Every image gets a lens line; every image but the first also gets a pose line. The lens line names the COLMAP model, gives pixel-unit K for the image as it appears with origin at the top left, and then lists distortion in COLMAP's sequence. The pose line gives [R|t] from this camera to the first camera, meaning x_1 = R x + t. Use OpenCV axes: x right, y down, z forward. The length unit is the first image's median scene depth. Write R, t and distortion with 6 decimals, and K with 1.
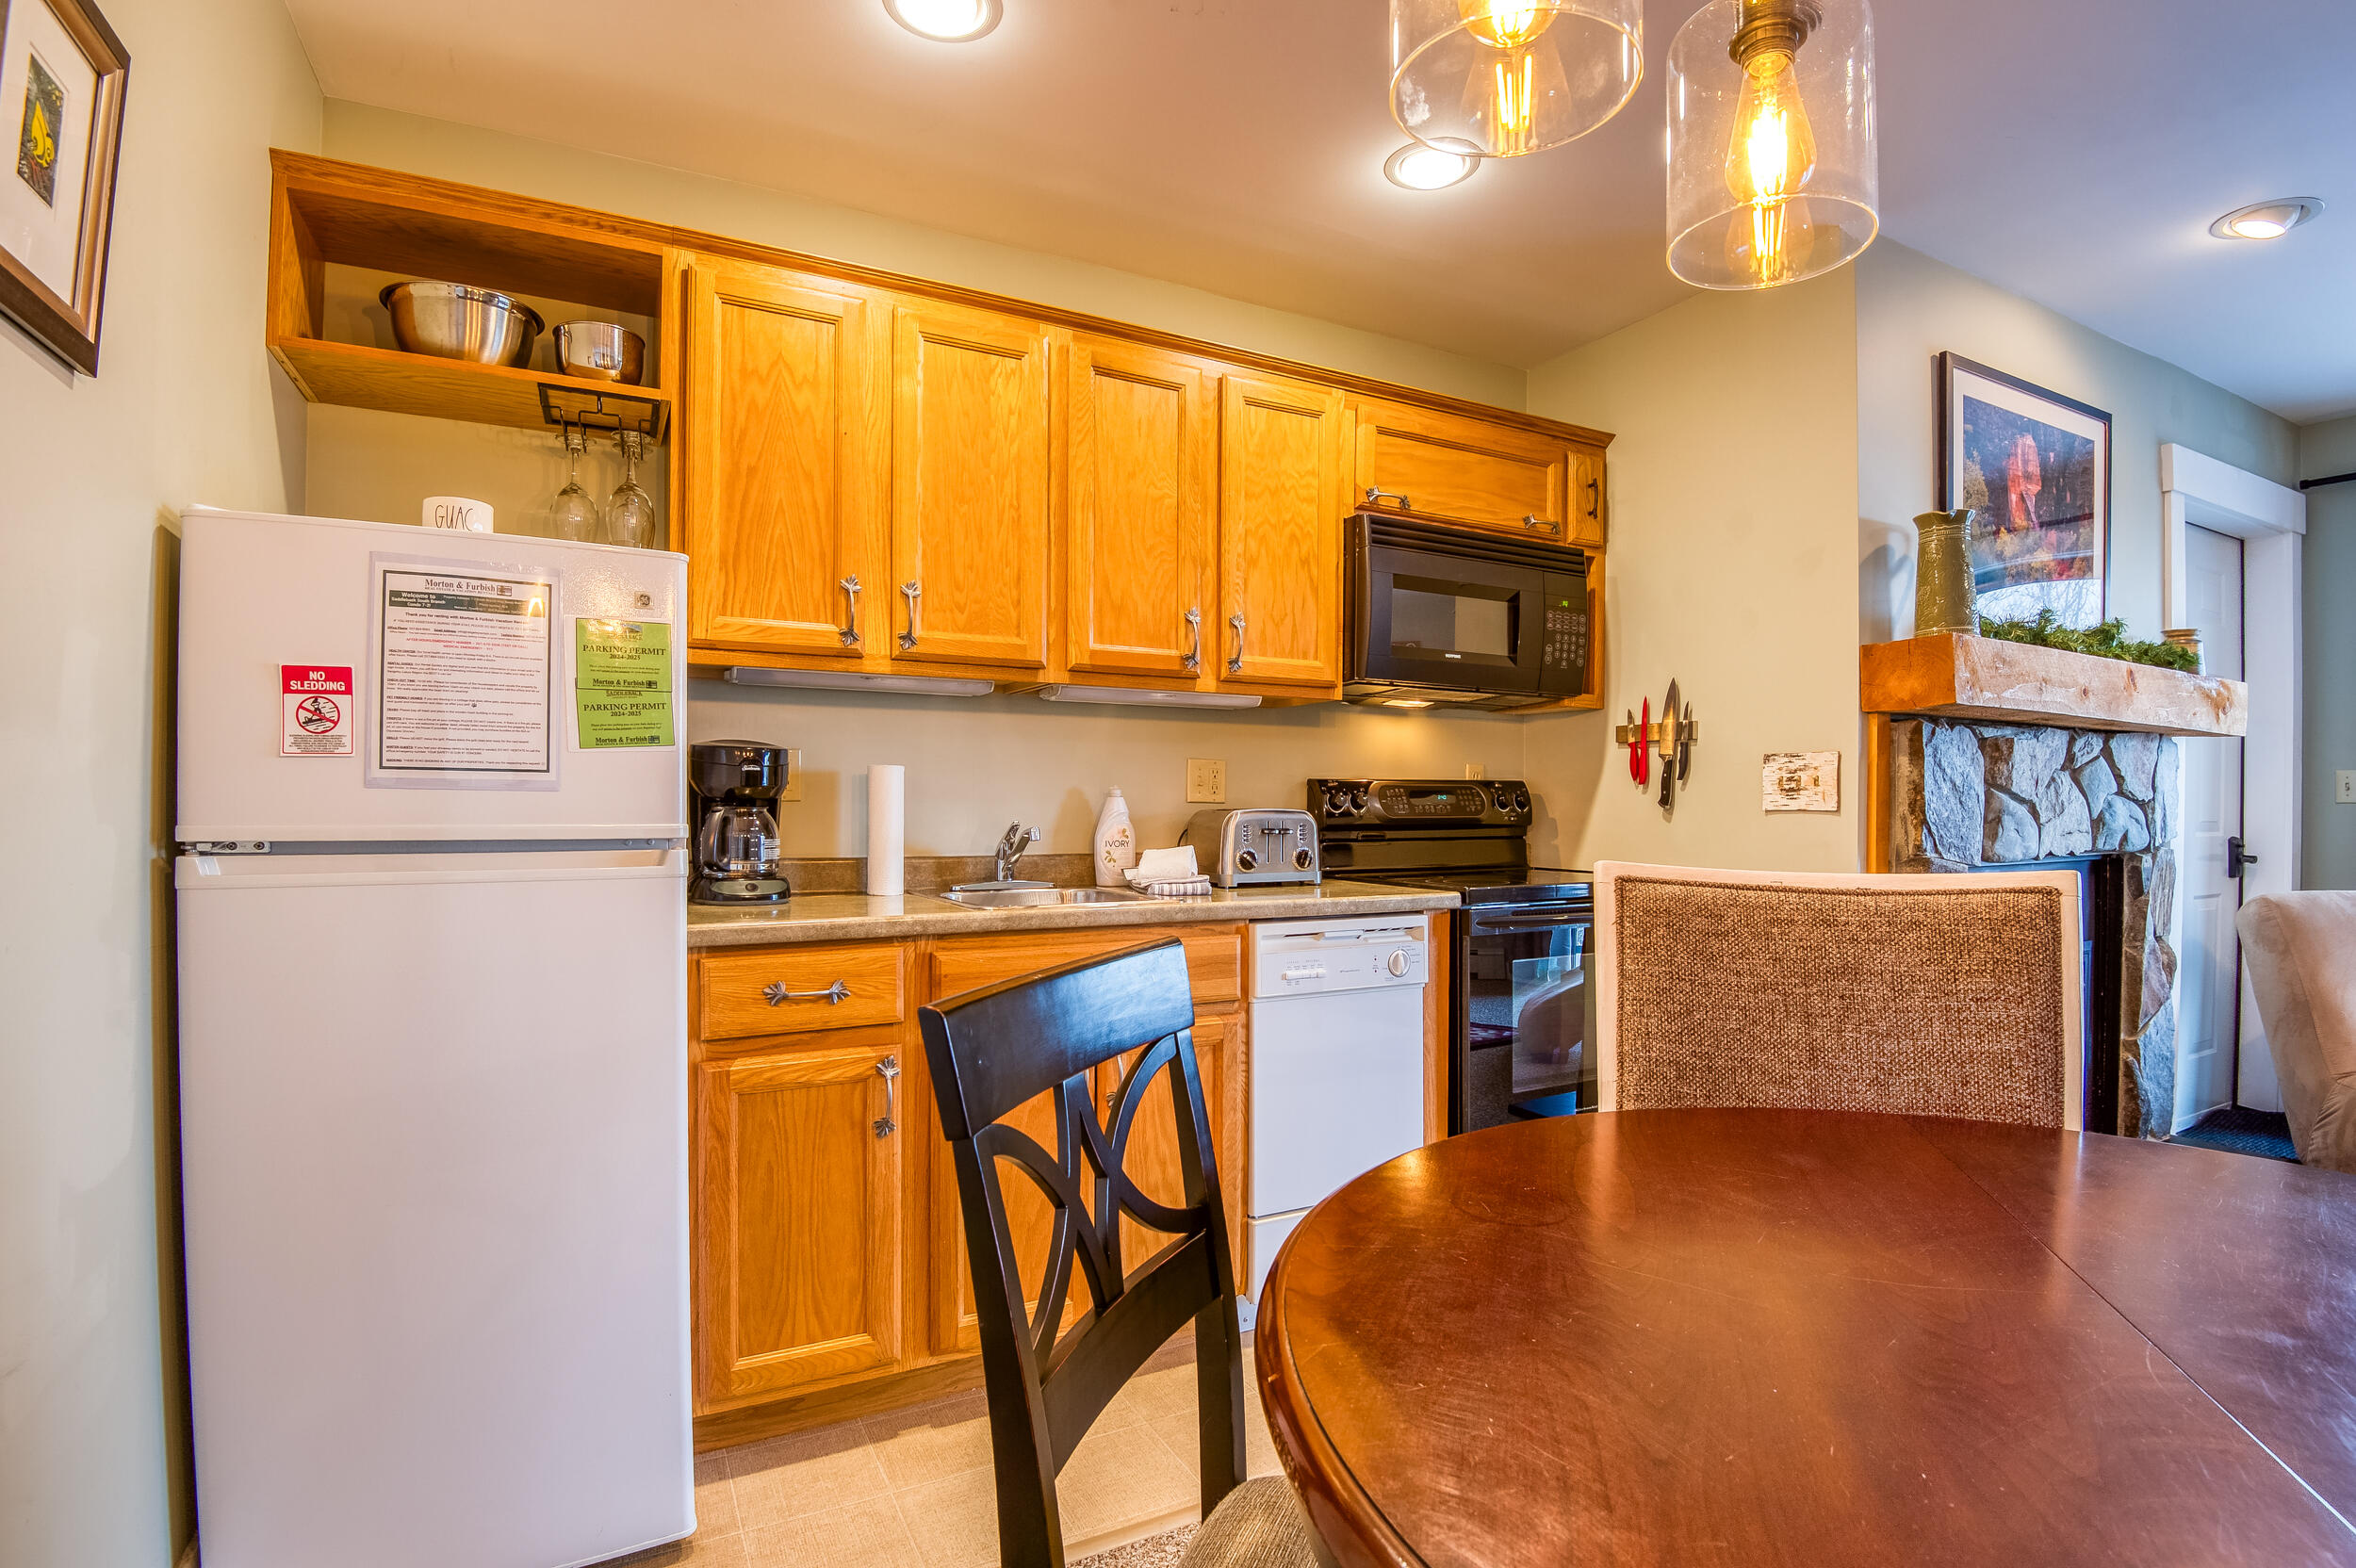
lens RADIAL K [[1109.5, 0, 1181.6], [0, 1109.5, 792.8], [0, 0, 1]] dist [-0.014367, -0.000227]
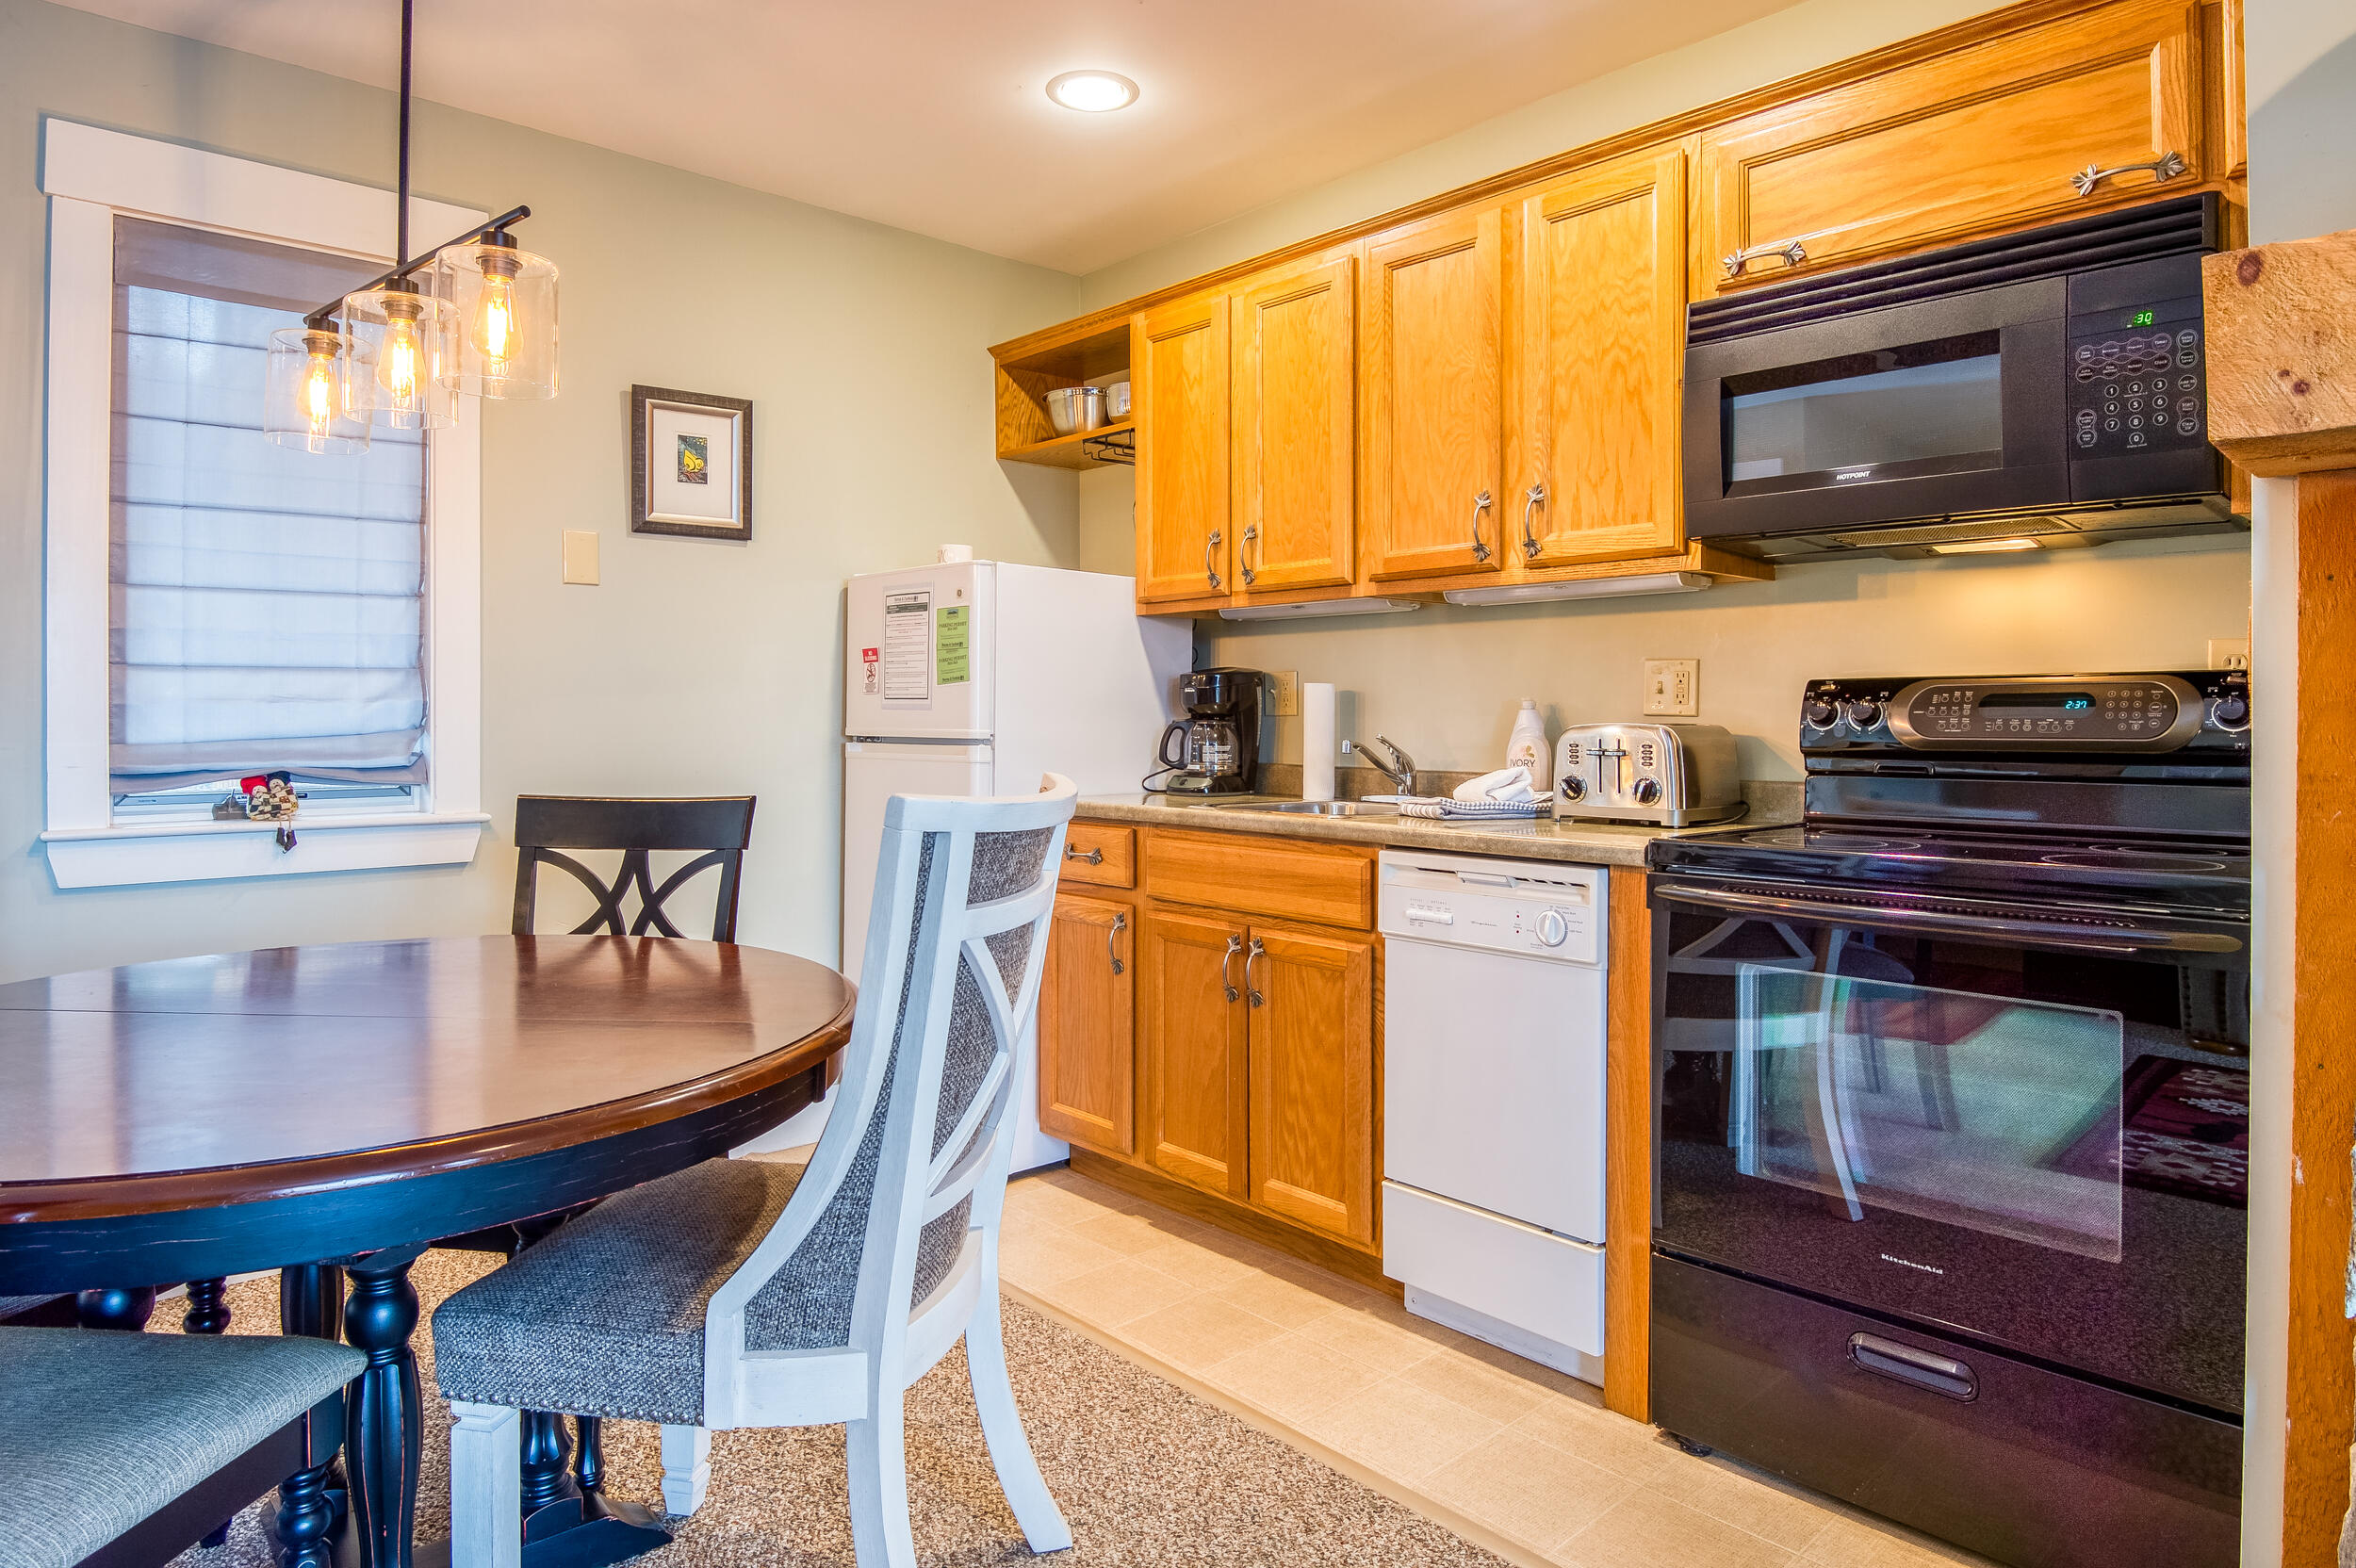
lens RADIAL K [[1377.2, 0, 1190.3], [0, 1377.2, 711.4], [0, 0, 1]] dist [-0.018881, -0.001876]
pose [[0.265216, -0.008685, -0.964150, 0.939699], [0.007369, 0.999948, -0.006981, 0.011019], [0.964161, -0.005254, 0.265266, 0.471564]]
